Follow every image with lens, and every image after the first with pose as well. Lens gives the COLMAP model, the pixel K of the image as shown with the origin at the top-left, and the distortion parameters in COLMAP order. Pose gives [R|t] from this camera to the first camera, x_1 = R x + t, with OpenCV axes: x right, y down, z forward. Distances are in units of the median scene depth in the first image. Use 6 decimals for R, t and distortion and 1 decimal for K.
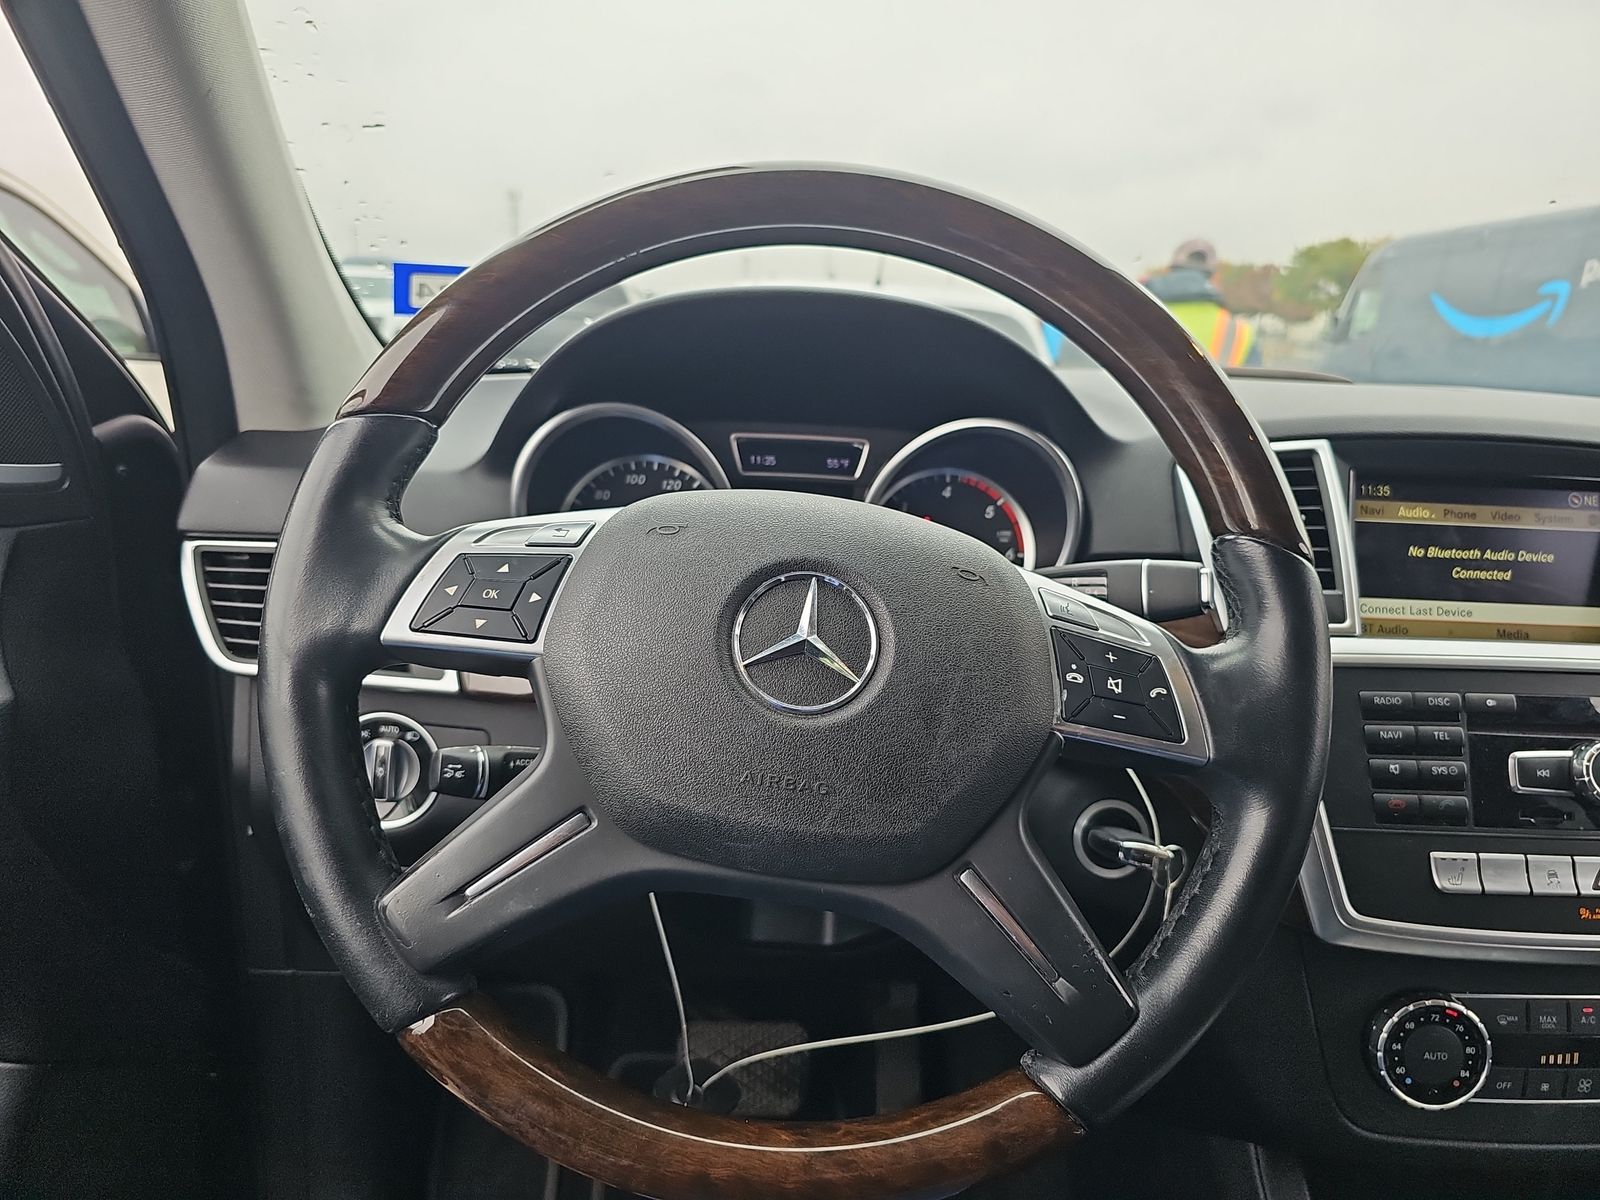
lens RADIAL K [[1088.3, 0, 800.4], [0, 1088.3, 605.5], [0, 0, 1]] dist [-0.007321, -0.005415]
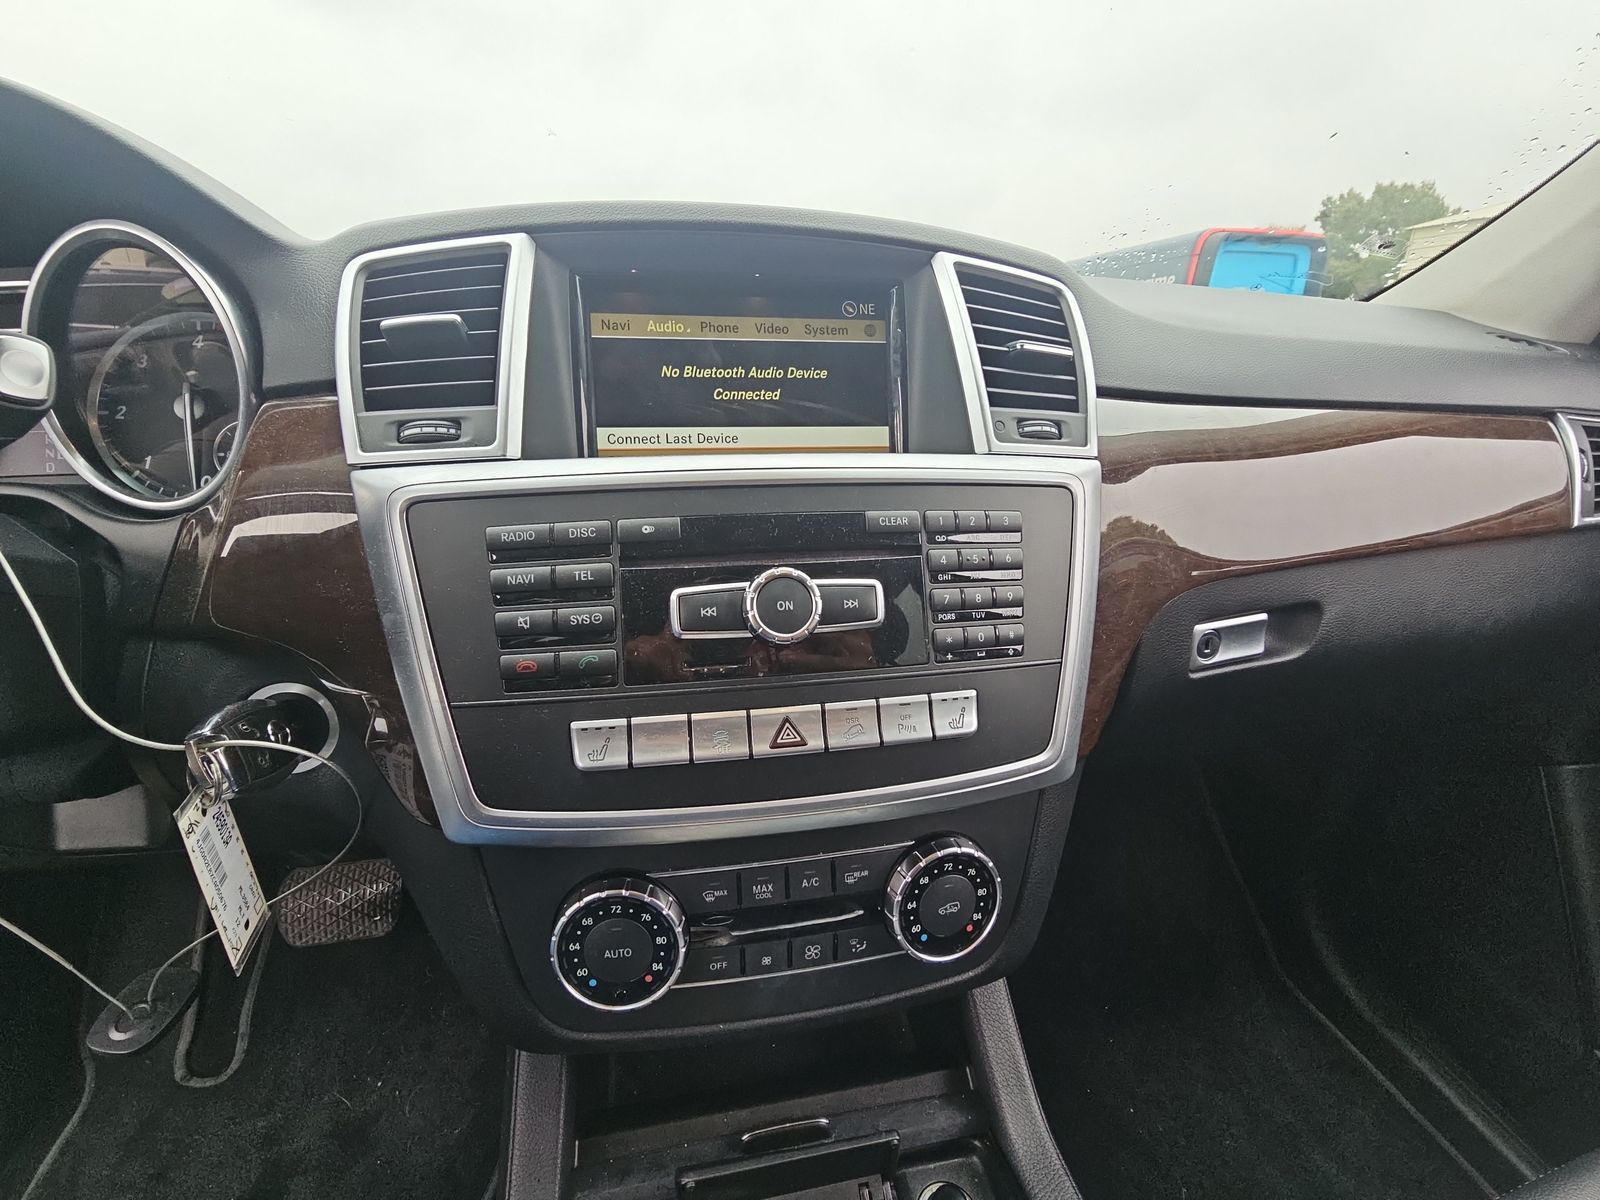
lens RADIAL K [[654.9, 0, 801.0], [0, 654.9, 592.9], [0, 0, 1]] dist [-0.001988, 0.000005]
pose [[0.989056, -0.080249, 0.123804, 0.684744], [0.066371, 0.991442, 0.112415, 0.089201], [-0.131766, -0.102968, 0.985919, 0.504704]]
